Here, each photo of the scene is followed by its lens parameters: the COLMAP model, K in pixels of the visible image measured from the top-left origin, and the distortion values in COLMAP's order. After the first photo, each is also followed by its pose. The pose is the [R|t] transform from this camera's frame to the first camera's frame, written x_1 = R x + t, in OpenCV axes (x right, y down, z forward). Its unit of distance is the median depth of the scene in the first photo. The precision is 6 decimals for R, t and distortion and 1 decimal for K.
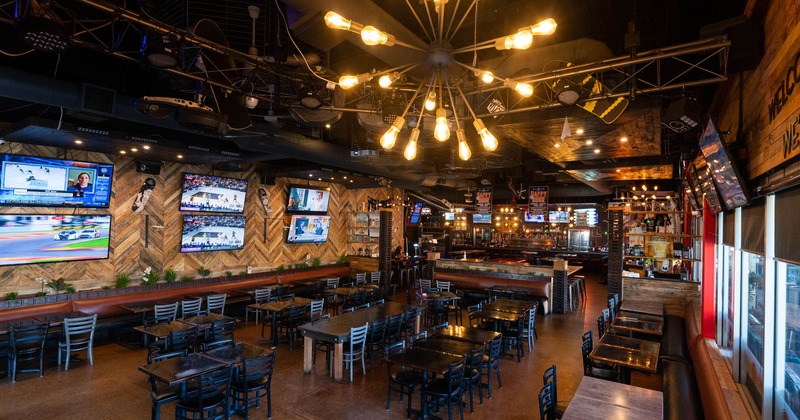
lens RADIAL K [[392.8, 0, 400.3], [0, 392.8, 219.7], [0, 0, 1]] dist [-0.000053, -0.000095]
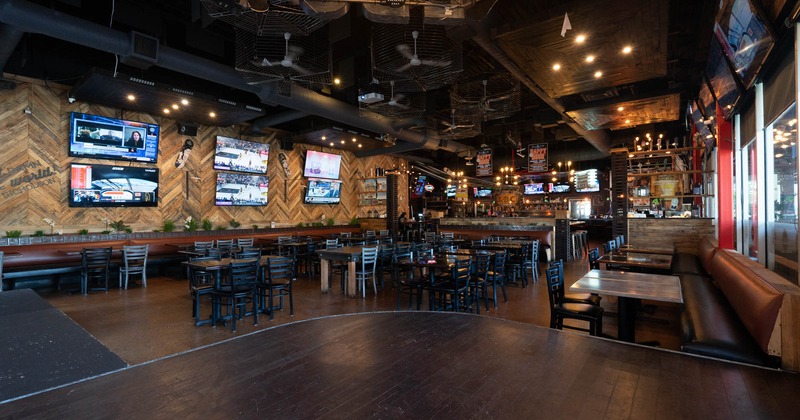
lens RADIAL K [[355.2, 0, 362.9], [0, 355.2, 211.1], [0, 0, 1]] dist [-0.000098, 0.000211]
pose [[0.992616, -0.025511, -0.118588, -0.002655], [0.024958, 0.999670, -0.006145, 0.113040], [0.118706, 0.003139, 0.992925, 0.010734]]
